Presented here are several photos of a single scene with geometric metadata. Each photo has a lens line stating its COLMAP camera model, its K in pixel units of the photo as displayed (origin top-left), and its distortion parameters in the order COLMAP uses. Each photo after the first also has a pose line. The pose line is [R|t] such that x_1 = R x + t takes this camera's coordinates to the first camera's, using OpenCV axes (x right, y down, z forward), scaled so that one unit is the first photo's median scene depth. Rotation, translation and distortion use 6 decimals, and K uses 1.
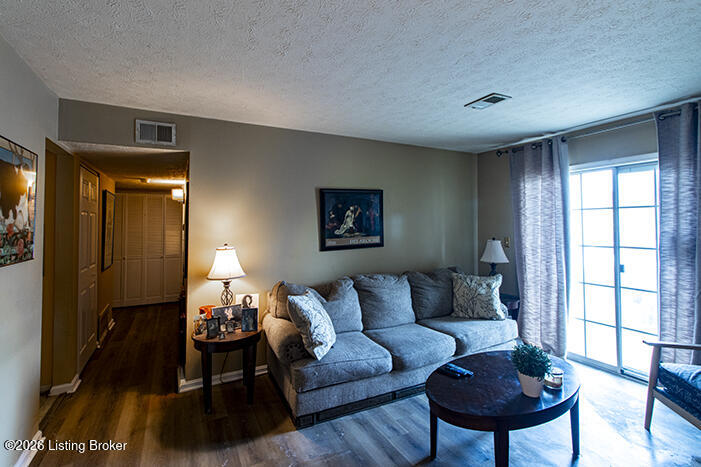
lens RADIAL K [[329.8, 0, 347.5], [0, 329.8, 221.0], [0, 0, 1]] dist [-0.002588, -0.001050]
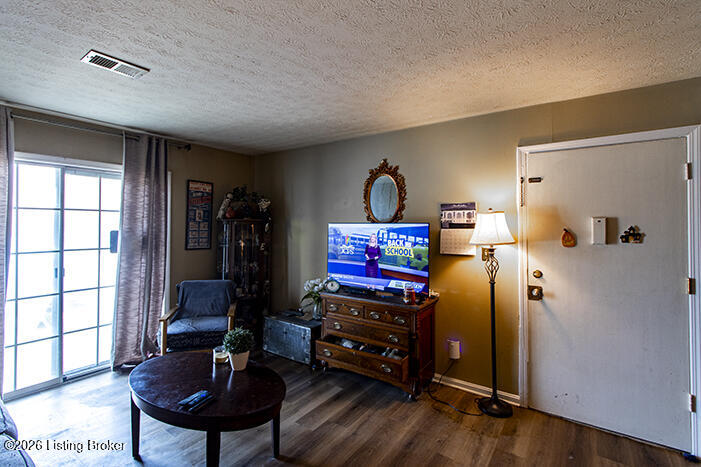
lens RADIAL K [[329.8, 0, 347.5], [0, 329.8, 221.0], [0, 0, 1]] dist [-0.002588, -0.001050]
pose [[-0.456360, 0.015982, 0.889652, -0.406681], [-0.006807, 0.999747, -0.021451, 0.009373], [-0.889769, -0.015845, -0.456135, 0.709157]]
